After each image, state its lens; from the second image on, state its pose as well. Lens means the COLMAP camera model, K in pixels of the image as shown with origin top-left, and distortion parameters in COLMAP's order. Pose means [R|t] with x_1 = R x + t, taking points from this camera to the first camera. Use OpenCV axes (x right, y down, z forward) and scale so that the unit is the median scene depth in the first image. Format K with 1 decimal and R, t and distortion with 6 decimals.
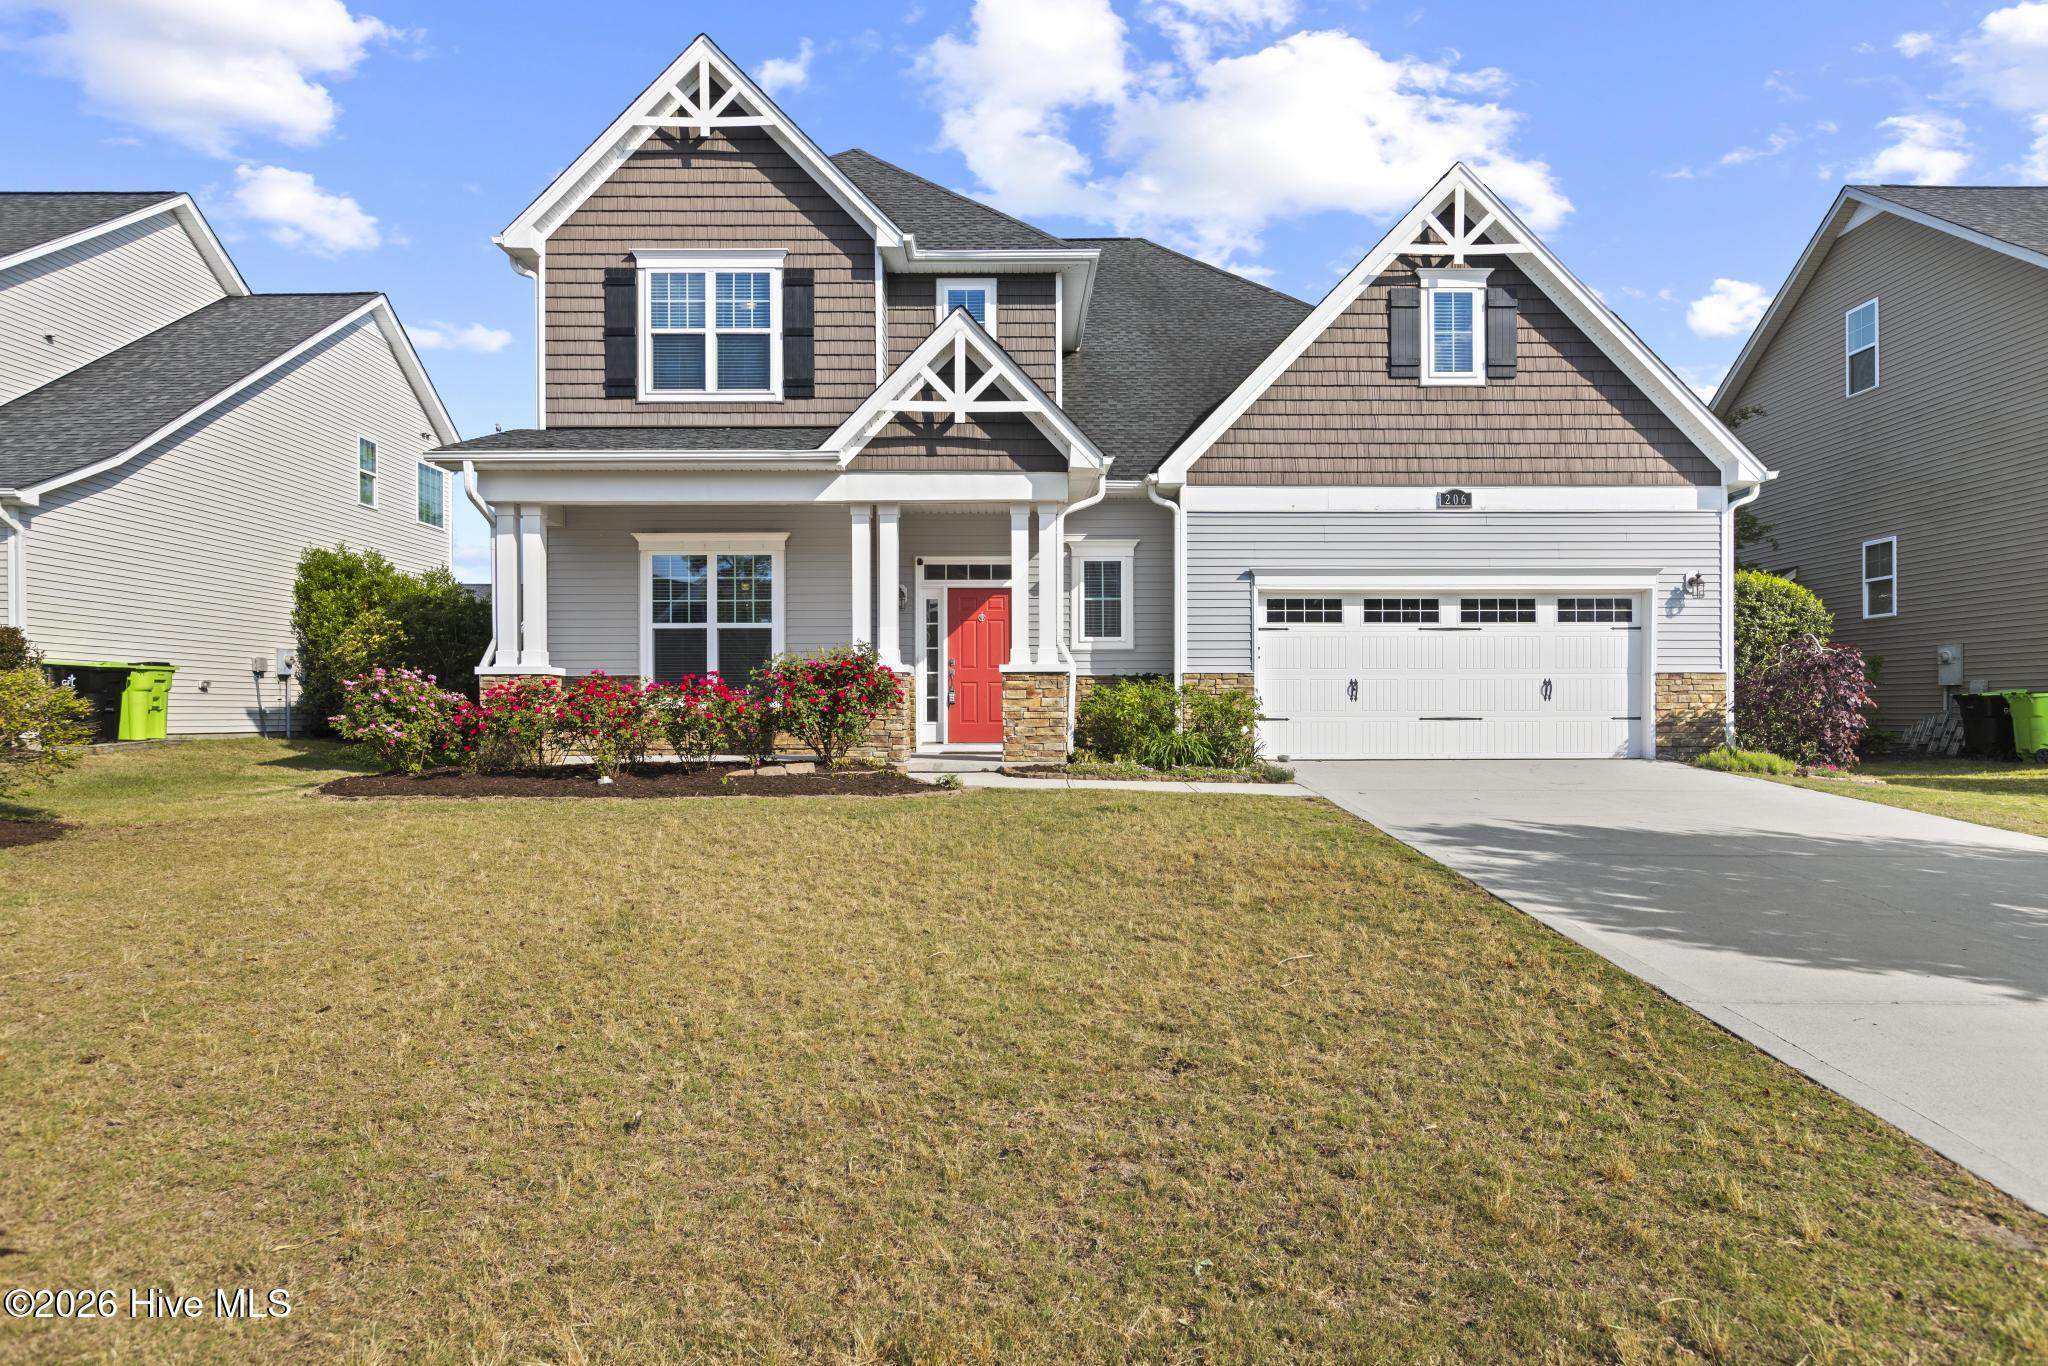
lens RADIAL K [[1288.5, 0, 1024.8], [0, 1288.5, 684.7], [0, 0, 1]] dist [0.002959, 0.000357]
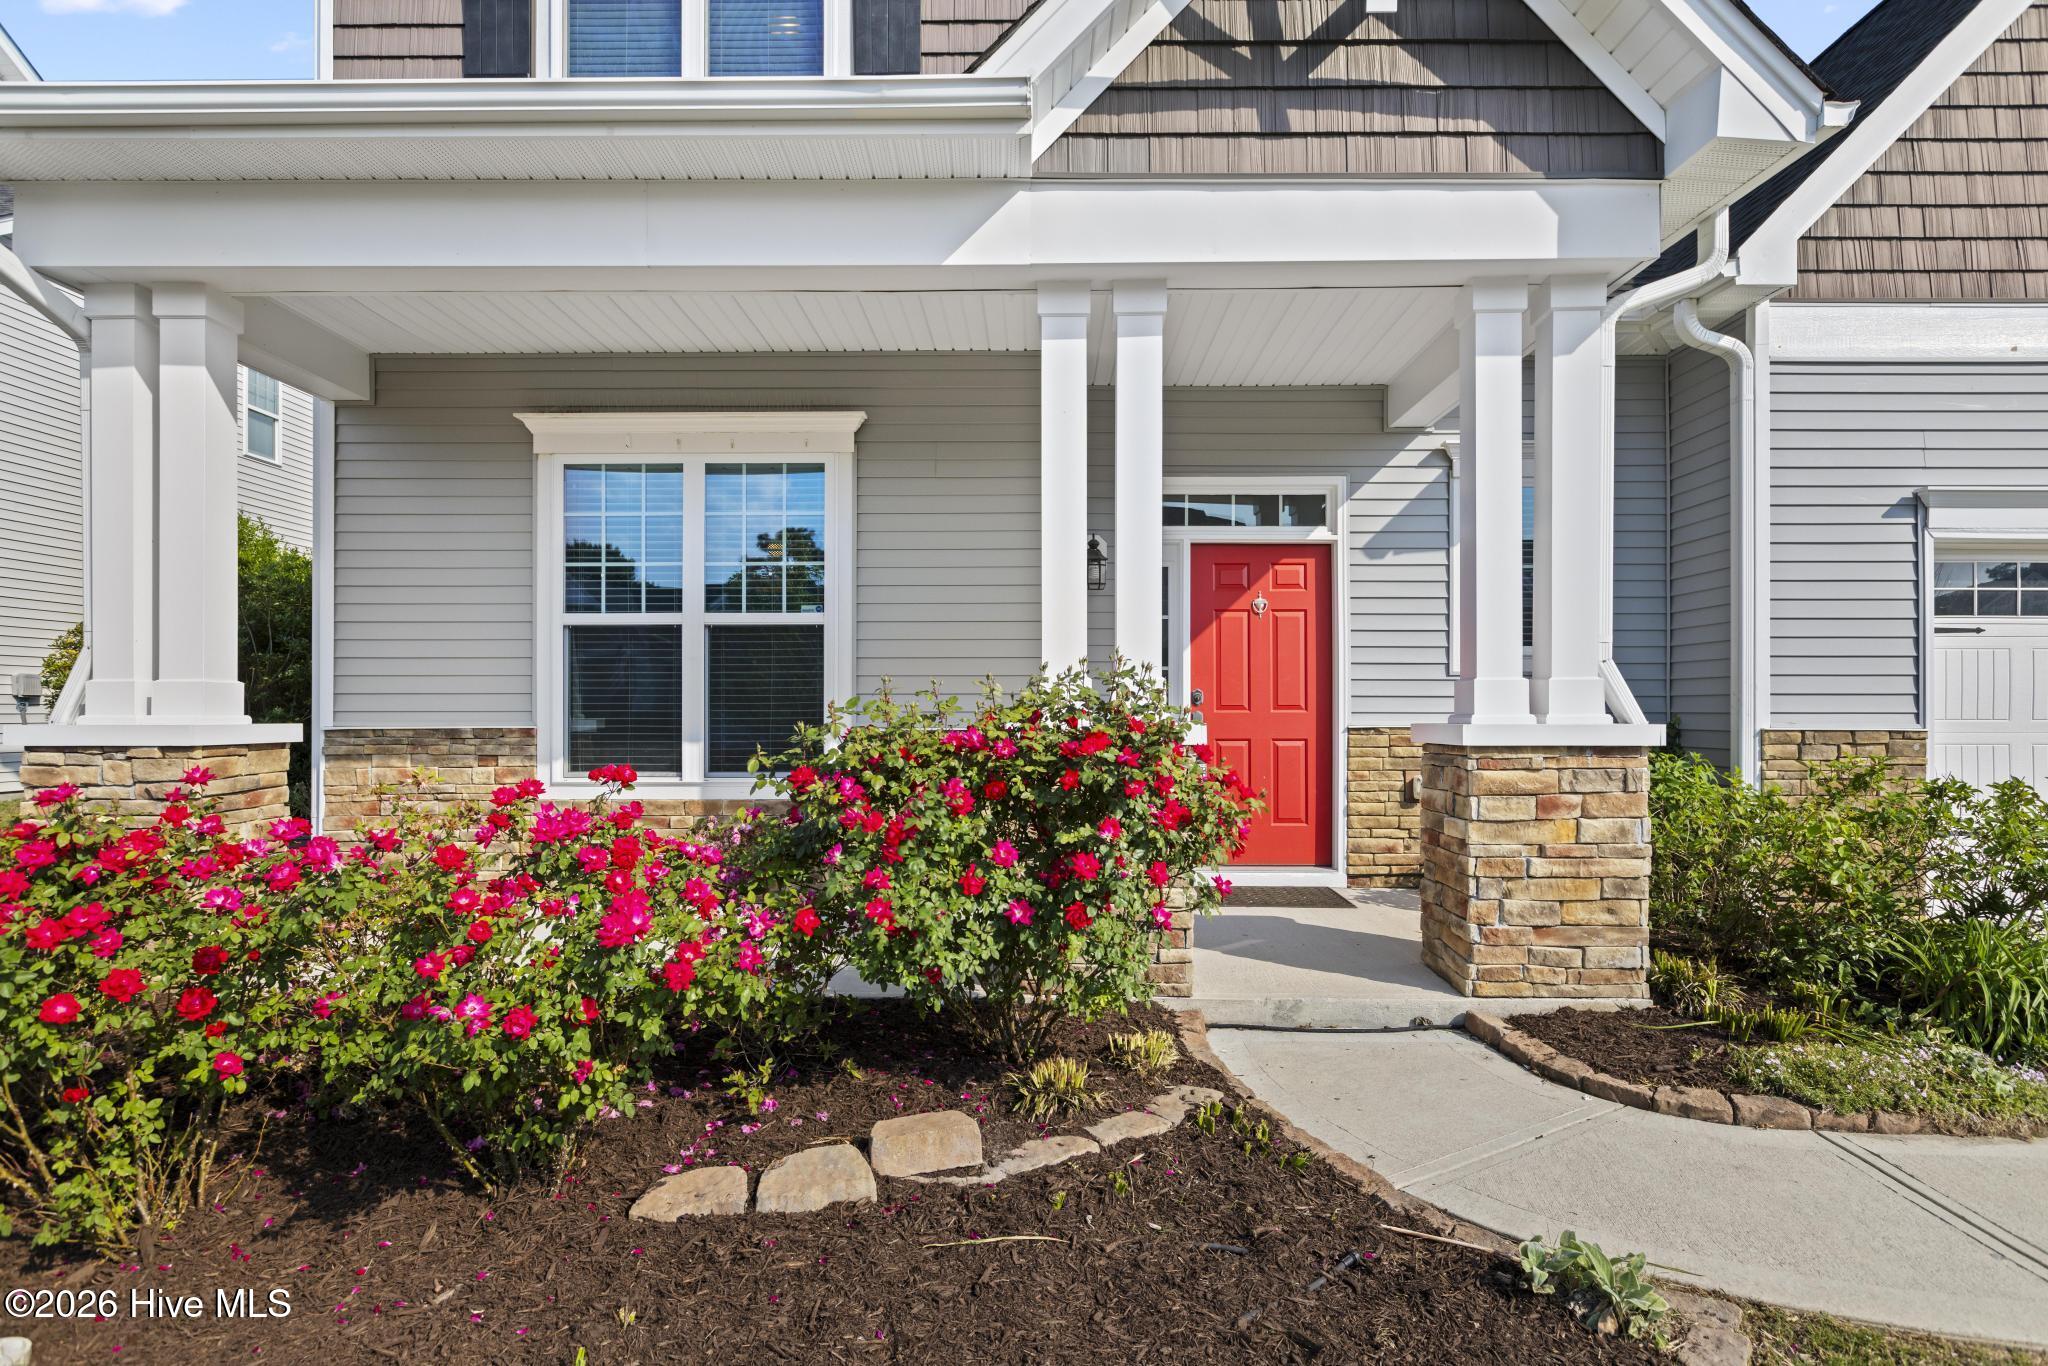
lens RADIAL K [[1130.9, 0, 1022.5], [0, 1130.9, 686.4], [0, 0, 1]] dist [-0.004968, 0.000079]
pose [[0.999738, 0.004306, -0.022467, -0.119112], [-0.004316, 0.999991, -0.000408, -0.022662], [0.022465, 0.000505, 0.999747, 0.612611]]
